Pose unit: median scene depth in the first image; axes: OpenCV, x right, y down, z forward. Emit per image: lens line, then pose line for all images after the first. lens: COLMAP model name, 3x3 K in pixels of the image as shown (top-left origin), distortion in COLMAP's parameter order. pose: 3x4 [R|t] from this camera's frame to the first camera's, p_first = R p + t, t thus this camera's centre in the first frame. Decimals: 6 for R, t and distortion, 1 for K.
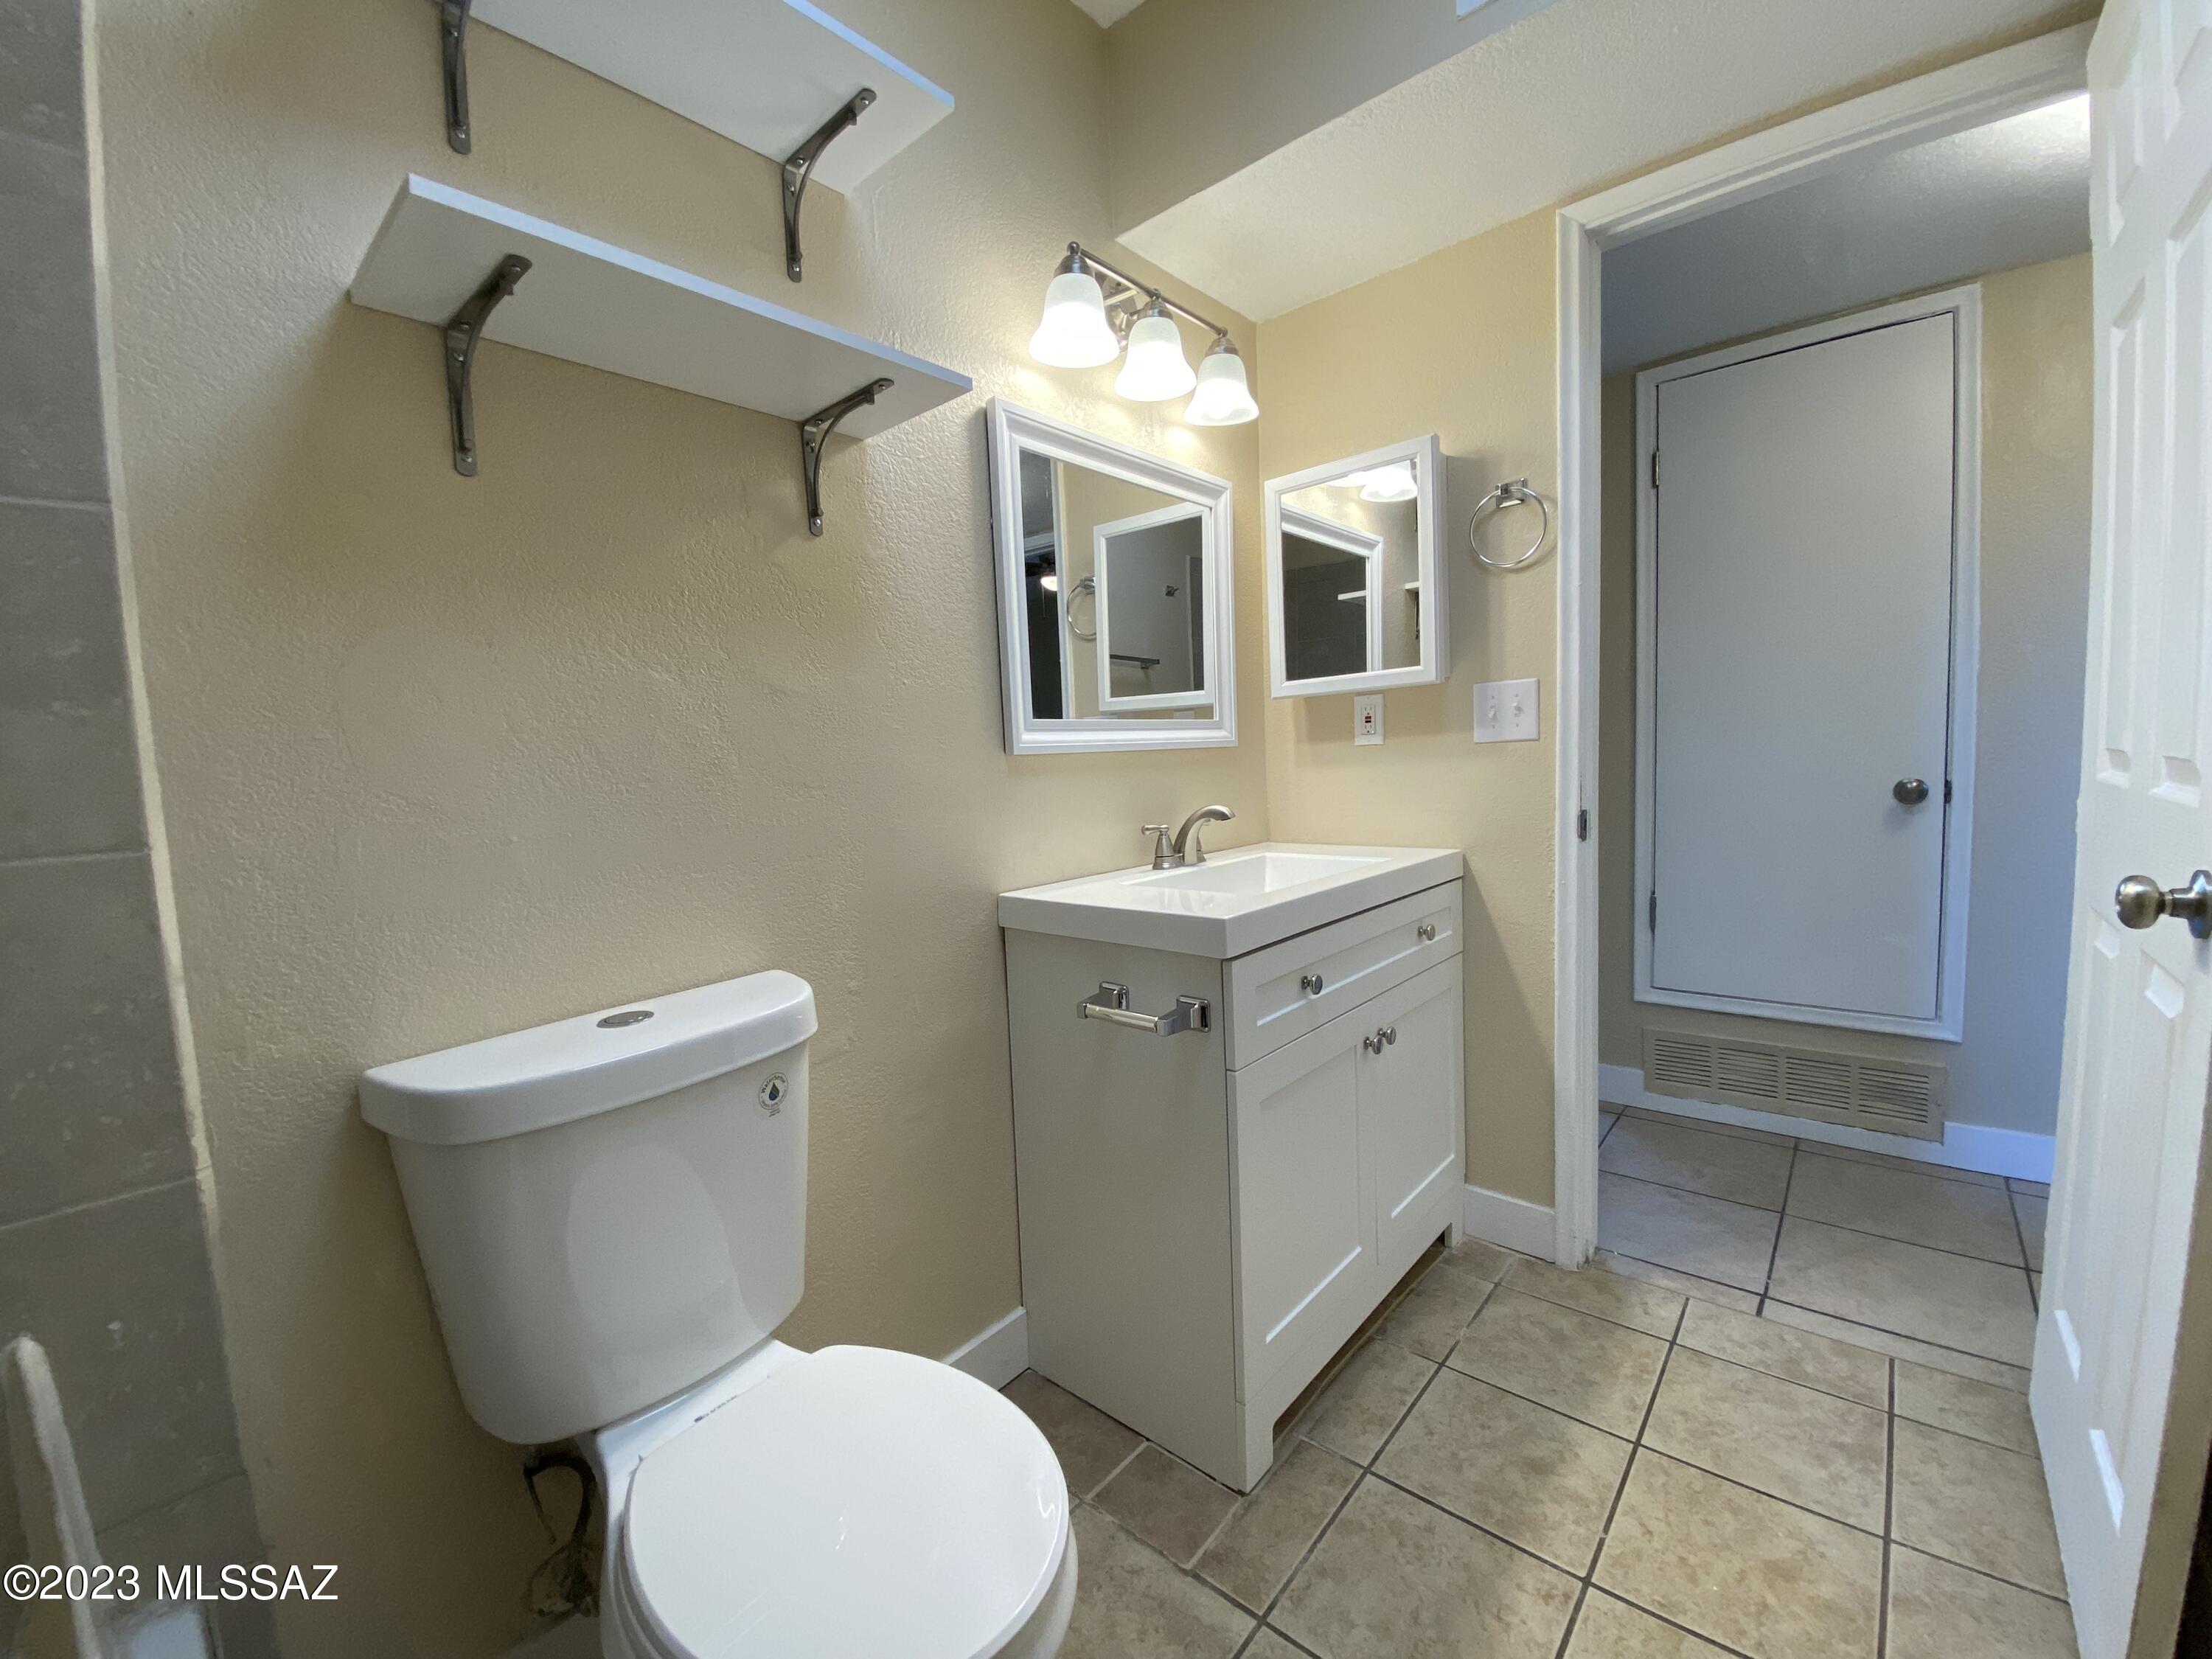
lens RADIAL K [[901.7, 0, 1103.4], [0, 901.7, 853.0], [0, 0, 1]] dist [-0.012803, -0.000293]
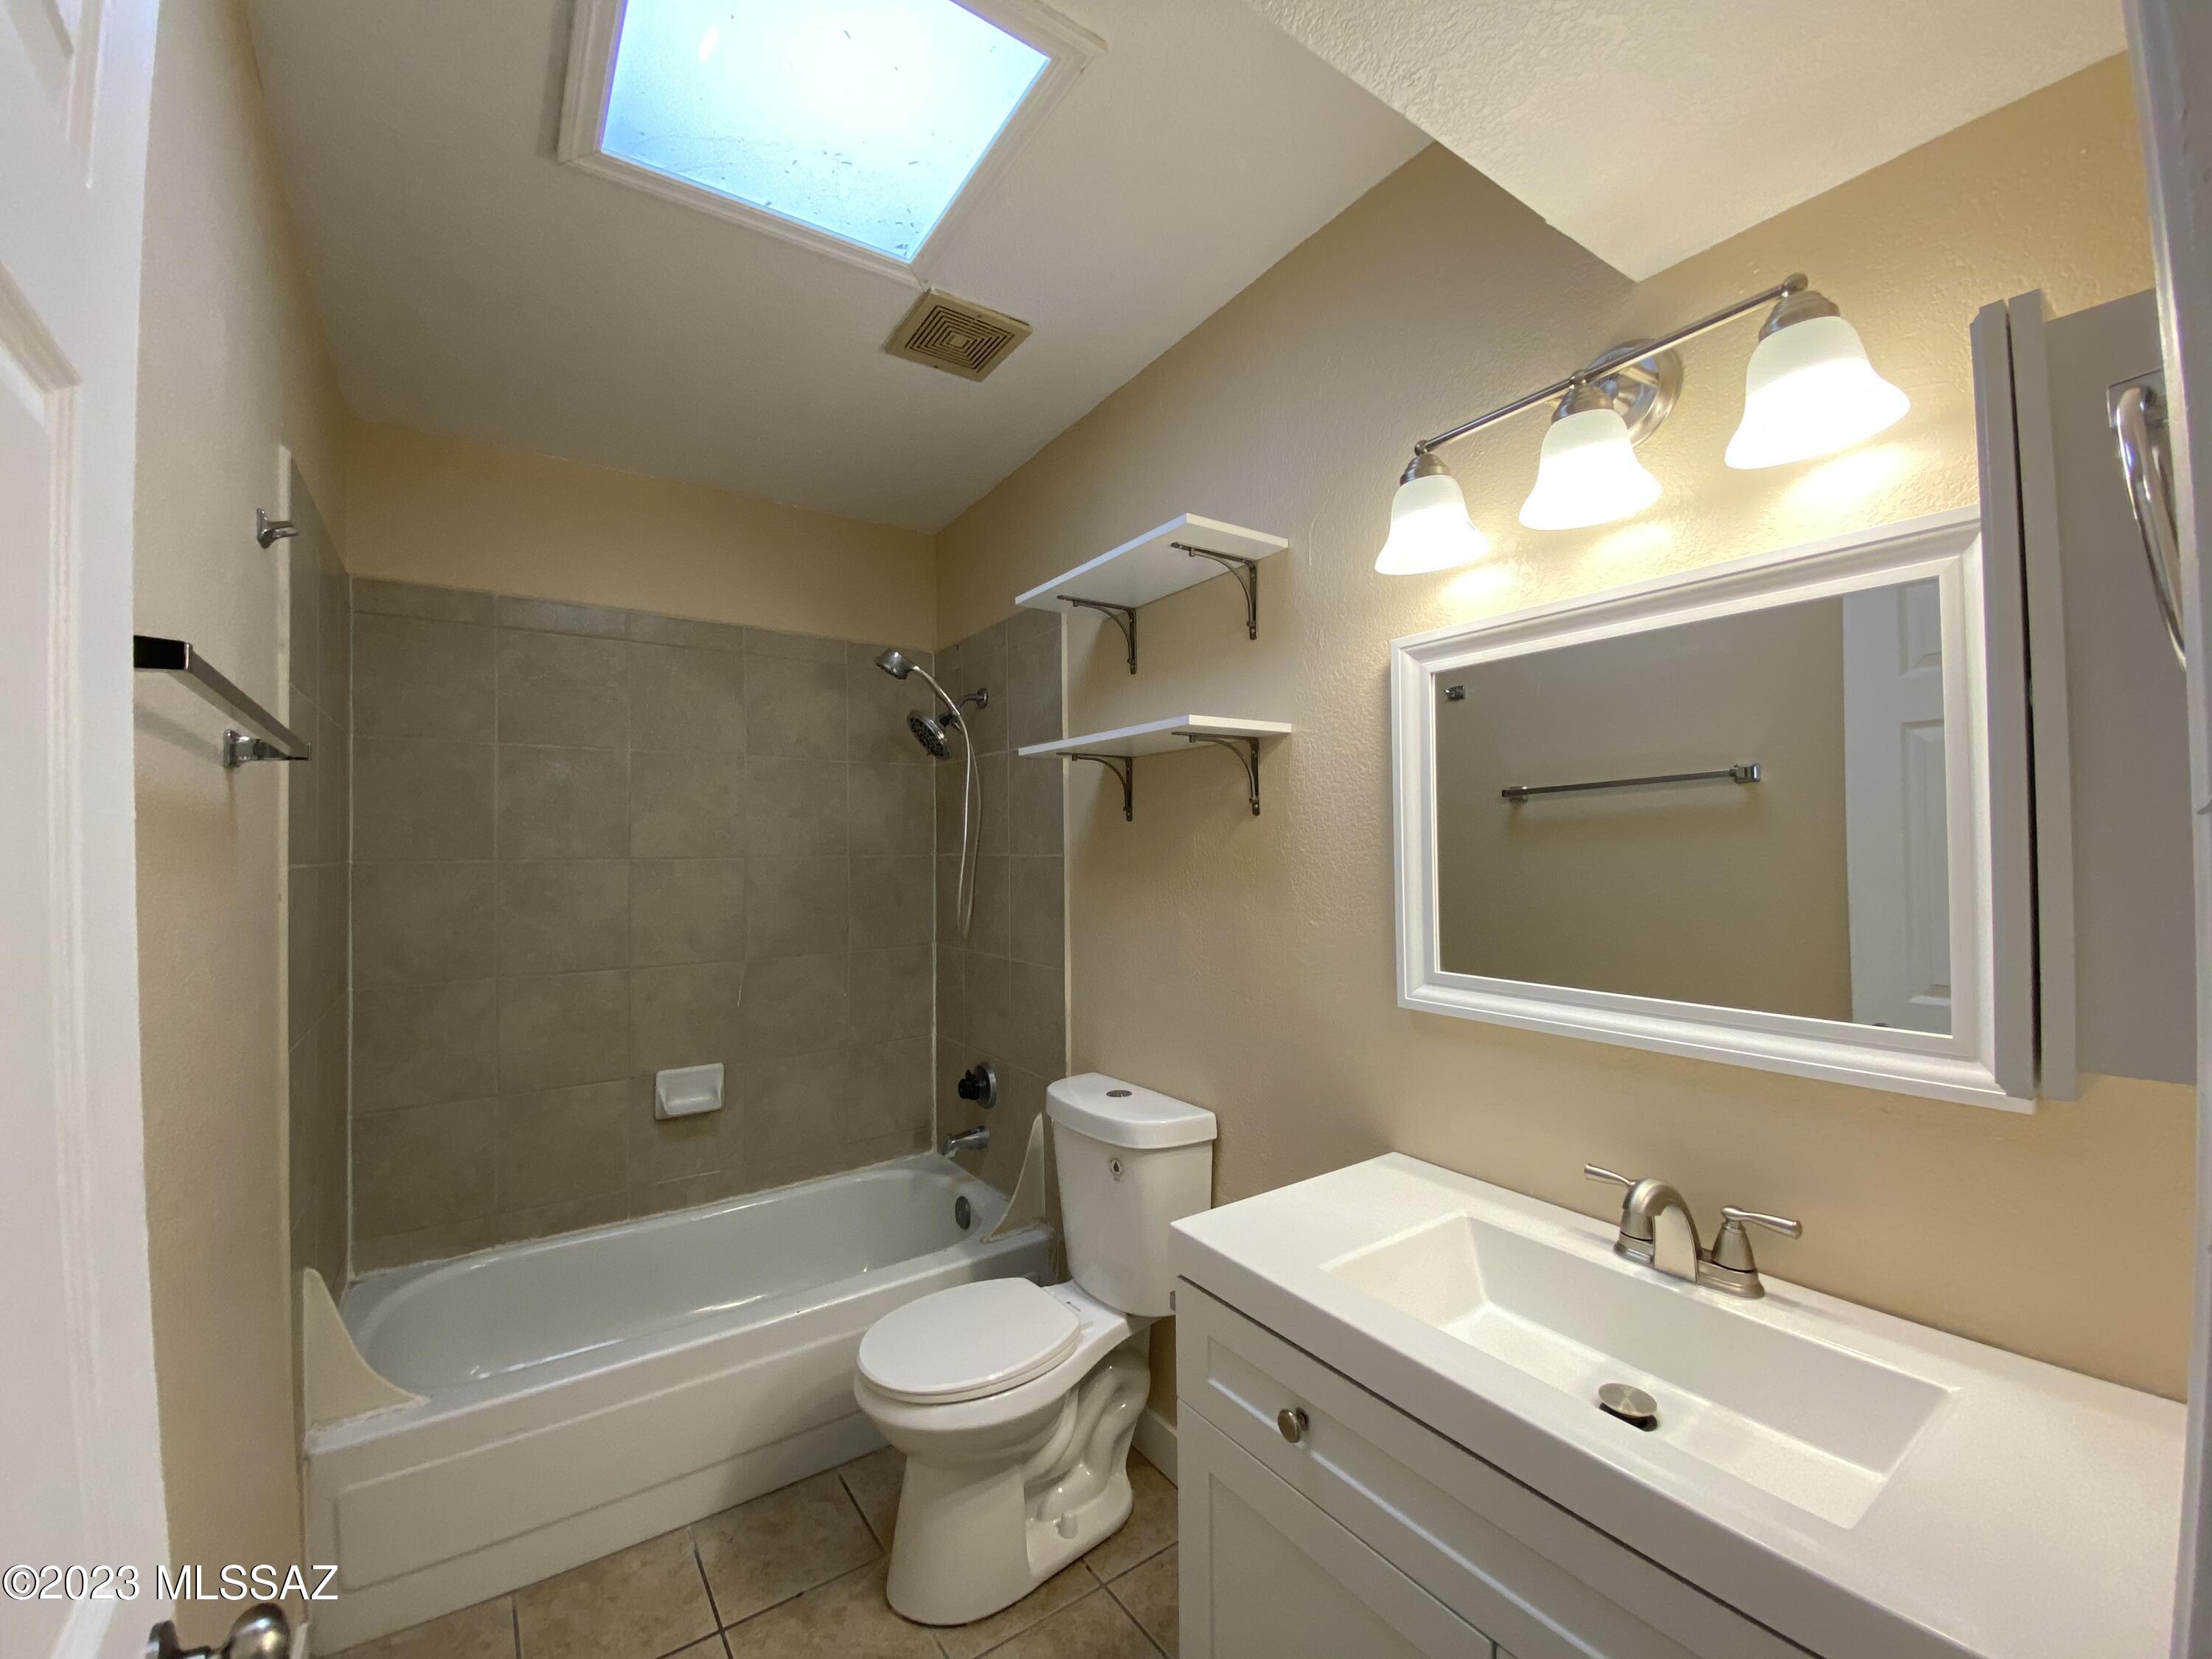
lens RADIAL K [[896.3, 0, 1106.0], [0, 896.3, 829.5], [0, 0, 1]] dist [-0.001090, -0.000074]
pose [[-0.243119, 0.034170, -0.969394, 1.084519], [-0.079163, 0.995347, 0.054938, -0.397916], [0.966761, 0.090096, -0.239283, 1.136397]]
